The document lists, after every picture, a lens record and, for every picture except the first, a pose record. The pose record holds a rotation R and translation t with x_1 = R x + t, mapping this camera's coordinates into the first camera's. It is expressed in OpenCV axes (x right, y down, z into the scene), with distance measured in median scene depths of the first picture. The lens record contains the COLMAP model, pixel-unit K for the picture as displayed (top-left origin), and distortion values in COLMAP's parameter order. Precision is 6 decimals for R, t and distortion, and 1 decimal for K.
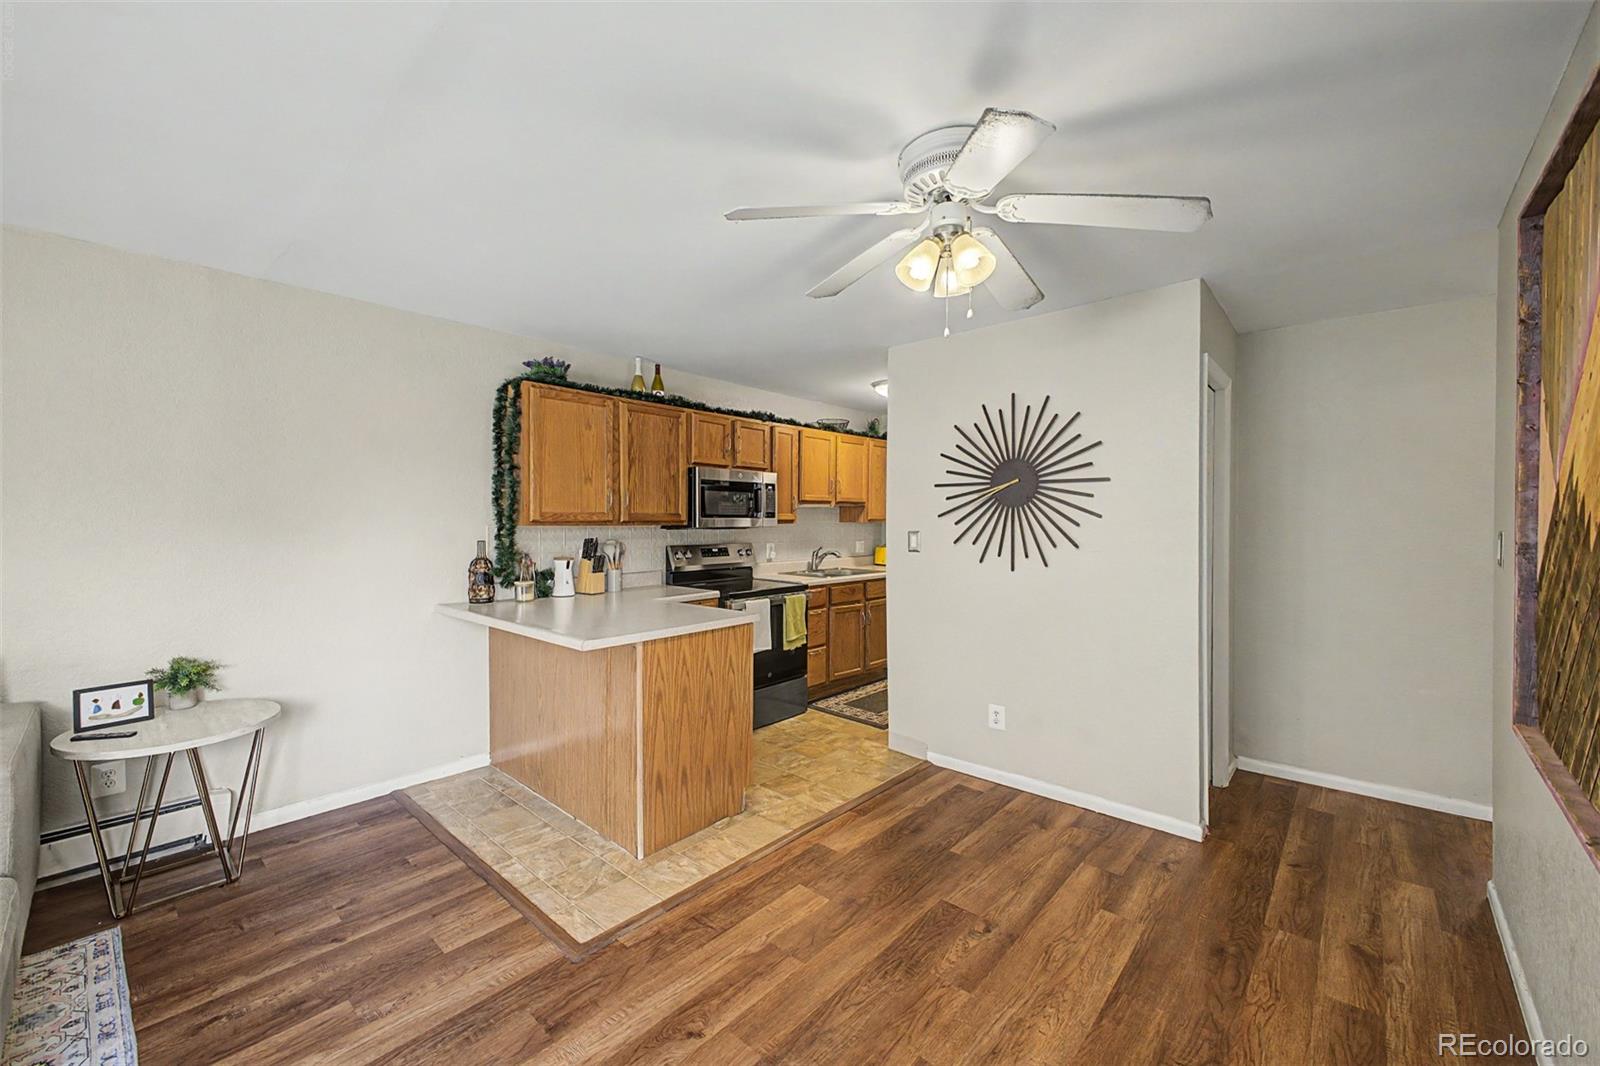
lens RADIAL K [[631.8, 0, 805.3], [0, 631.8, 525.3], [0, 0, 1]] dist [0.013515, -0.003529]
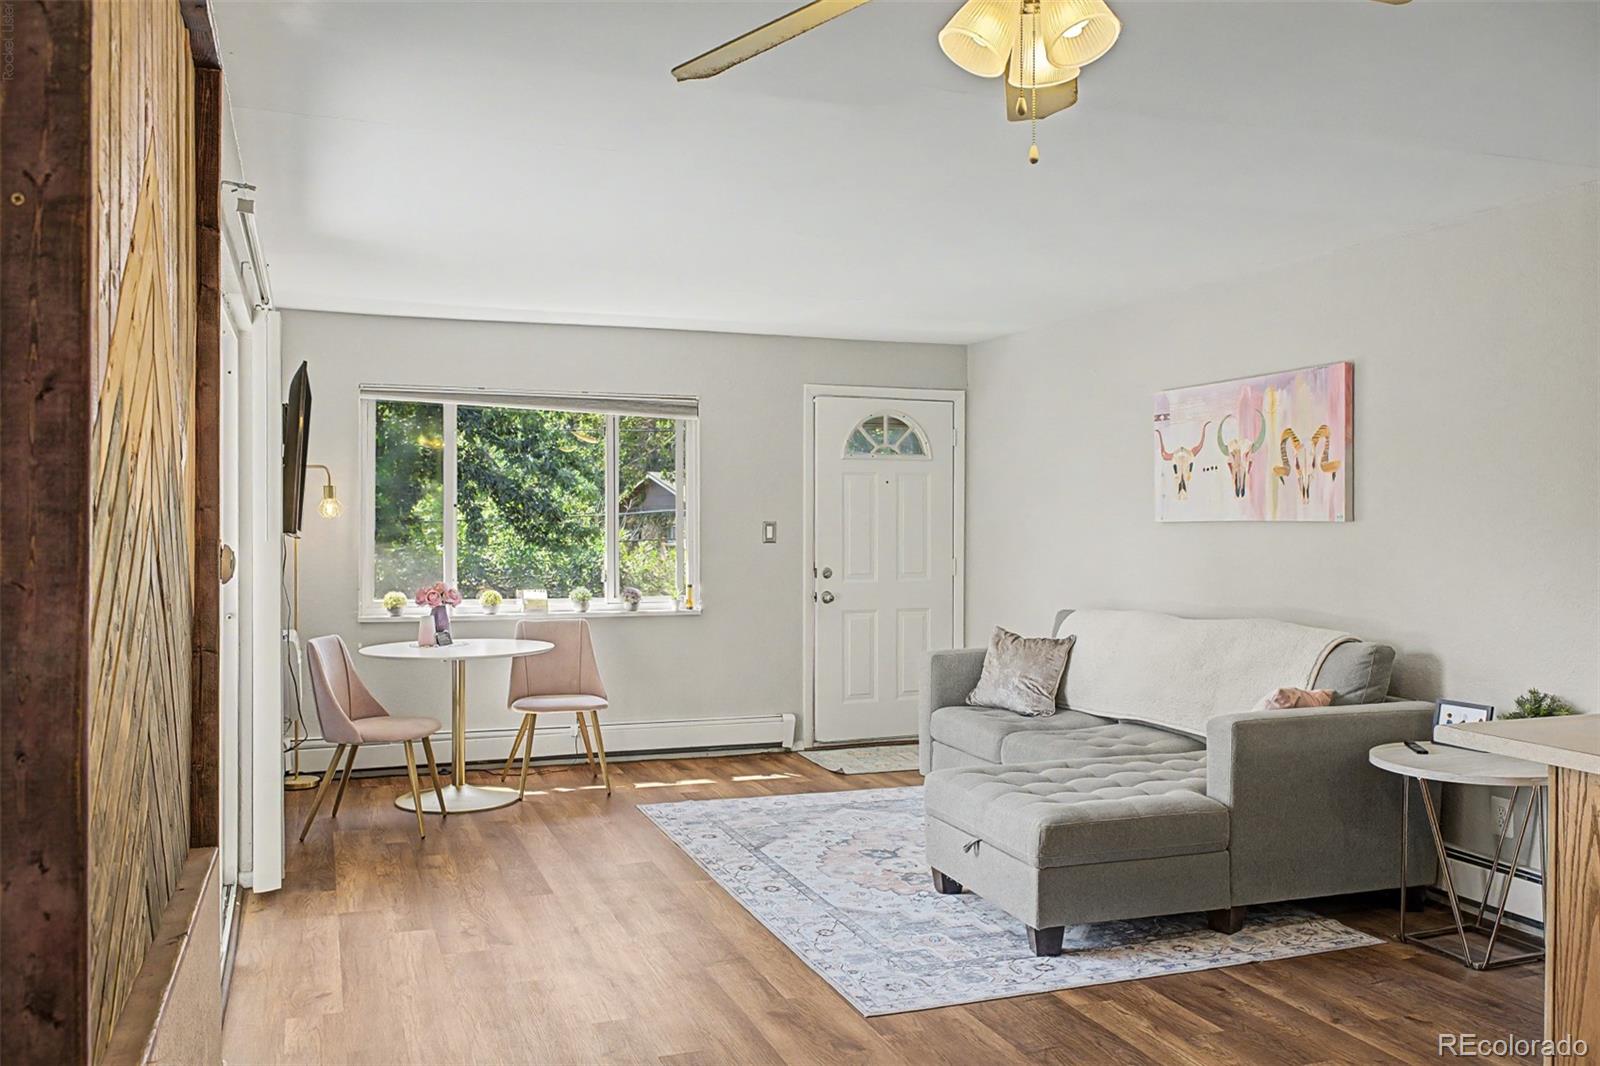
lens RADIAL K [[1299.4, 0, 775.8], [0, 1299.4, 535.8], [0, 0, 1]] dist [-0.025396, 0.043777]
pose [[-0.489433, 0.003378, -0.872034, 0.695748], [-0.013727, 0.999839, 0.011578, 0.006307], [0.871933, 0.017637, -0.489308, 0.749021]]
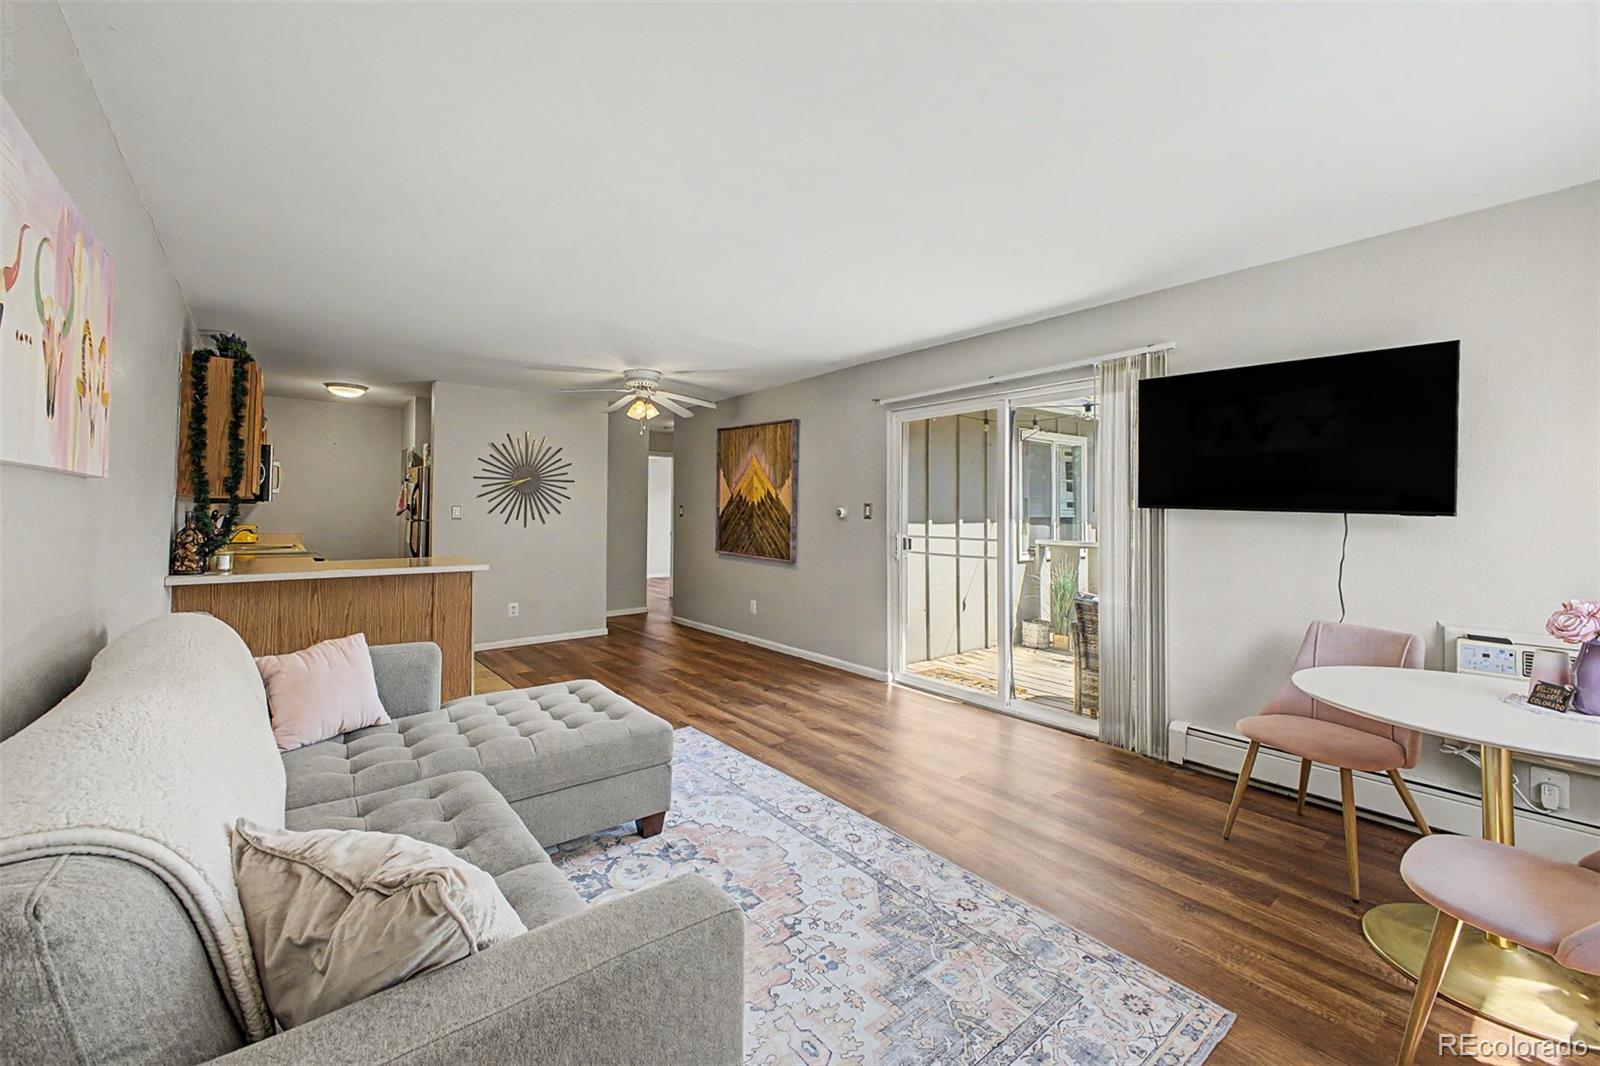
lens RADIAL K [[631.8, 0, 812.0], [0, 631.8, 522.9], [0, 0, 1]] dist [0.013515, -0.003529]
pose [[0.142412, -0.016528, 0.989669, -1.388039], [0.003008, 0.999863, 0.016265, 0.029871], [-0.989803, 0.000660, 0.142442, -0.091240]]
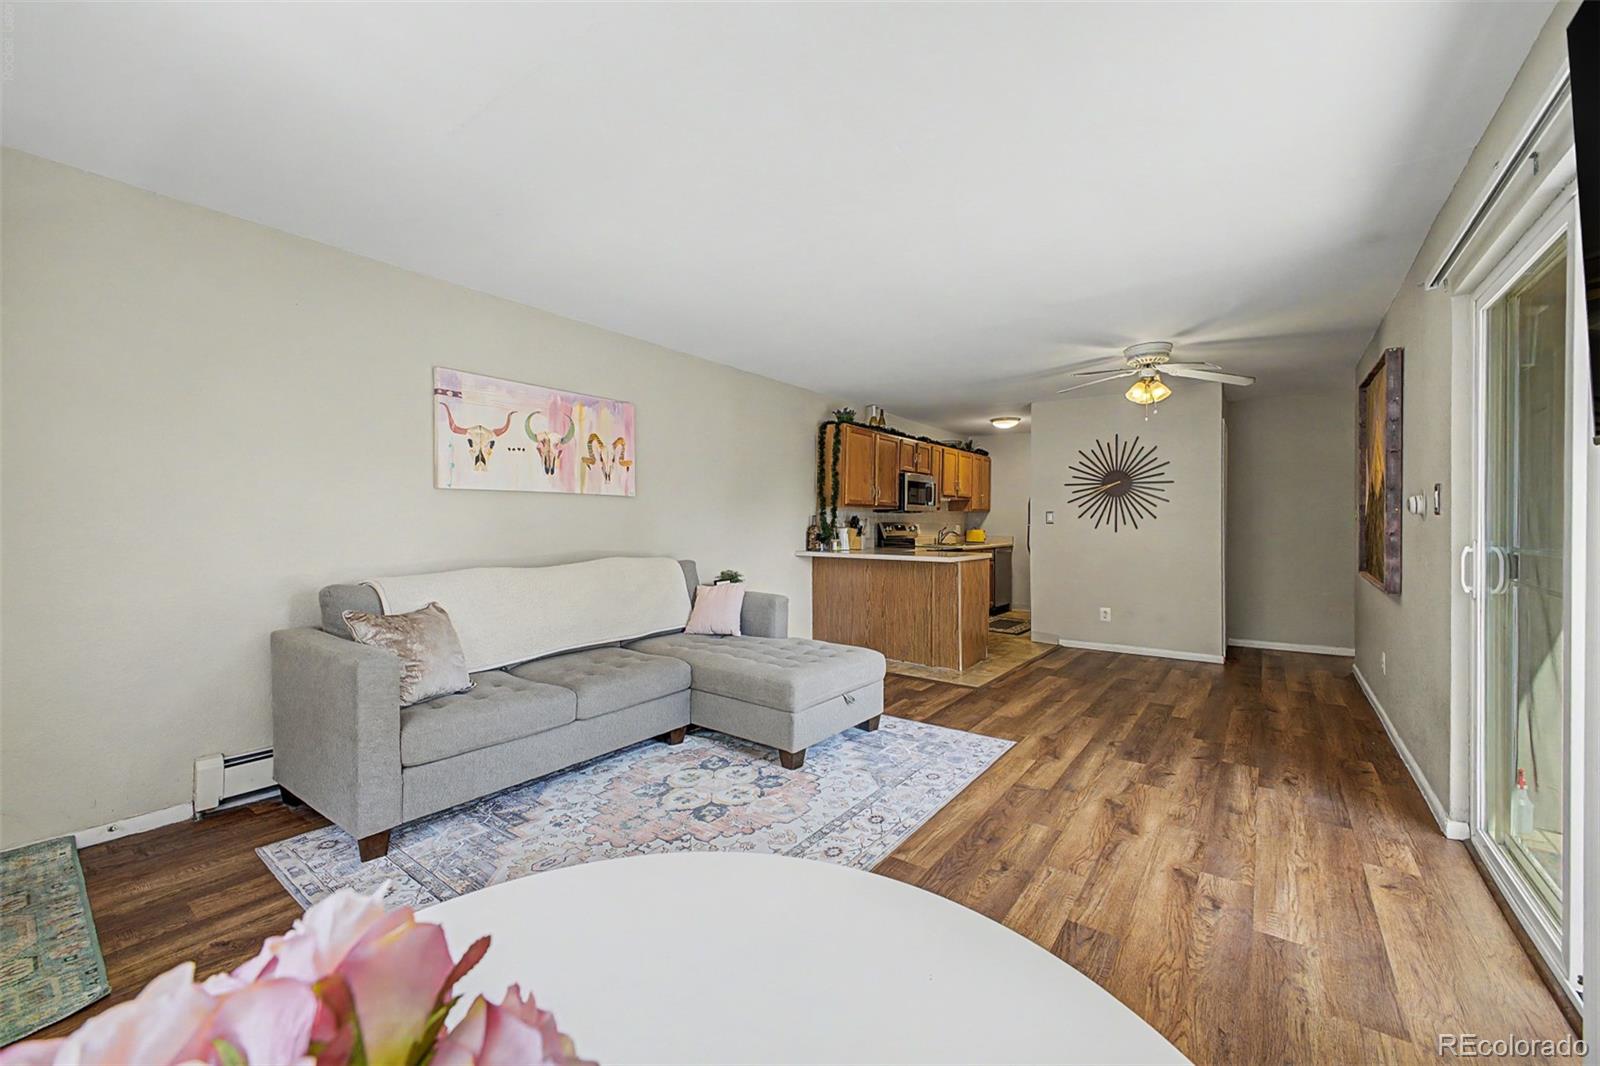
lens RADIAL K [[631.8, 0, 798.9], [0, 631.8, 522.8], [0, 0, 1]] dist [0.013515, -0.003529]
pose [[0.995903, 0.001565, 0.090415, -0.736277], [-0.000528, 0.999934, -0.011486, 0.066796], [-0.090427, 0.011391, 0.995838, -0.725328]]
